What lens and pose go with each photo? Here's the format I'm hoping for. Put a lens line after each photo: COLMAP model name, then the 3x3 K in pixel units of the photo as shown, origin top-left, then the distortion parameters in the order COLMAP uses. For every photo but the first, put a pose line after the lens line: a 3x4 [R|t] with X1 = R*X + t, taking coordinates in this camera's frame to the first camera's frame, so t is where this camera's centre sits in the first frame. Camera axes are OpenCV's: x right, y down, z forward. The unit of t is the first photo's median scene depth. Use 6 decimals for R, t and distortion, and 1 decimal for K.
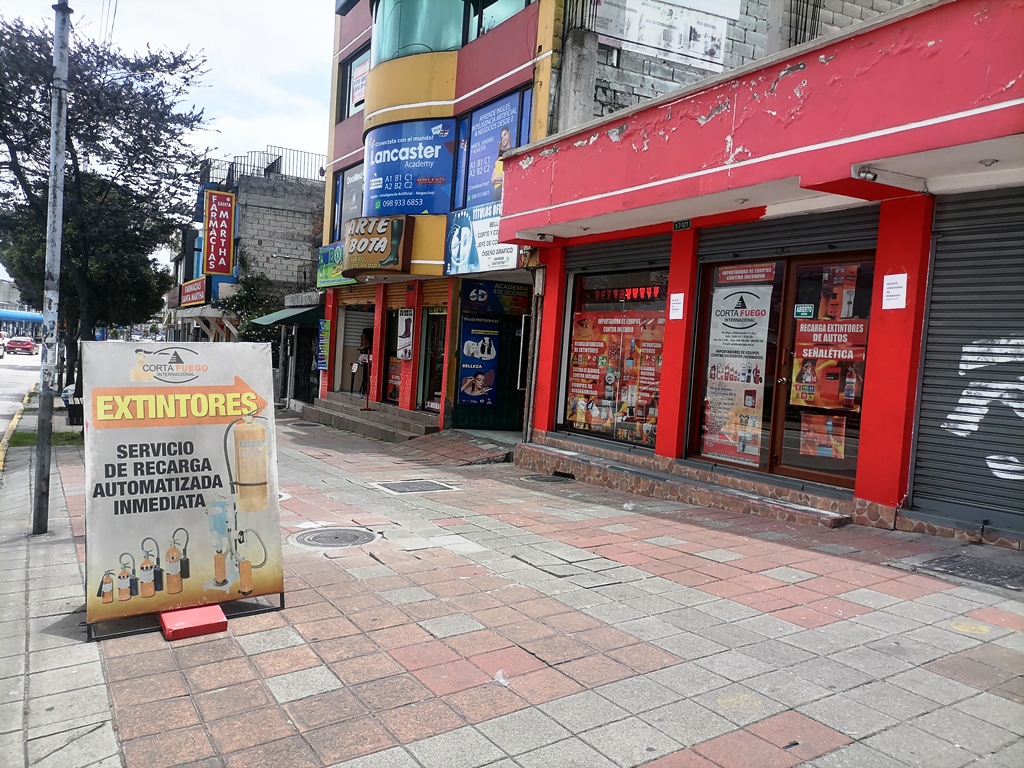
lens RADIAL K [[770.6, 0, 510.7], [0, 770.6, 386.0], [0, 0, 1]] dist [0.025361, -0.000674]
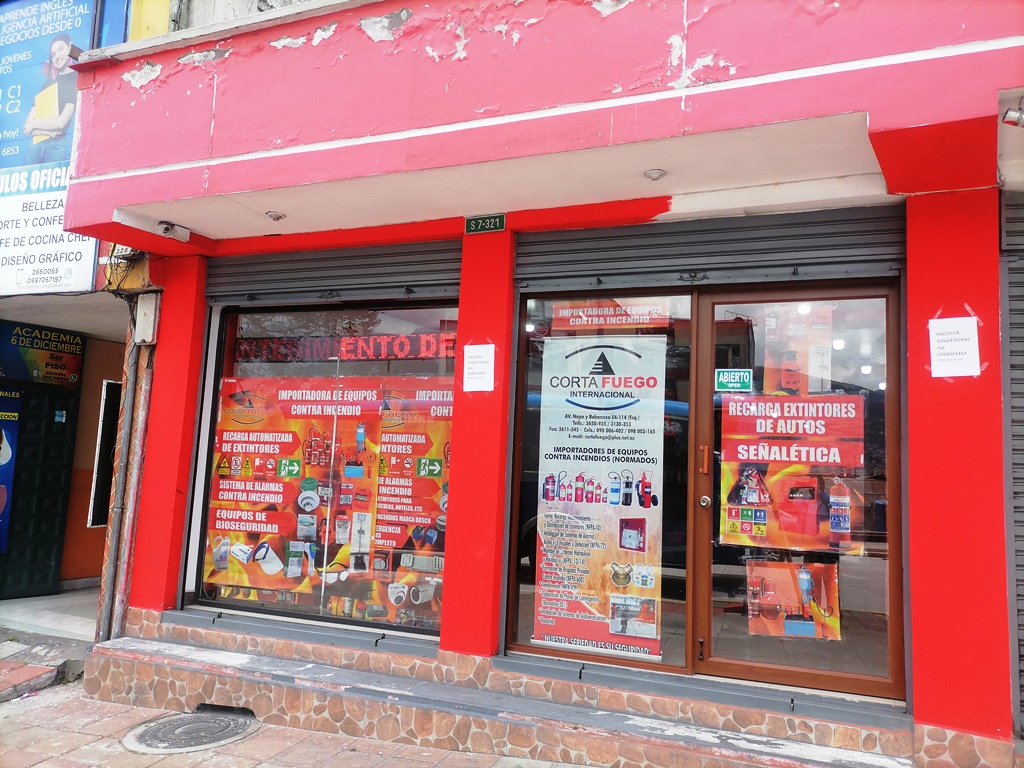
lens RADIAL K [[770.6, 0, 516.1], [0, 770.6, 386.9], [0, 0, 1]] dist [0.025361, -0.000674]
pose [[0.812030, 0.032025, 0.582736, -0.080640], [0.034267, 0.994155, -0.102385, -0.032886], [-0.582609, 0.103108, 0.806186, 0.542653]]
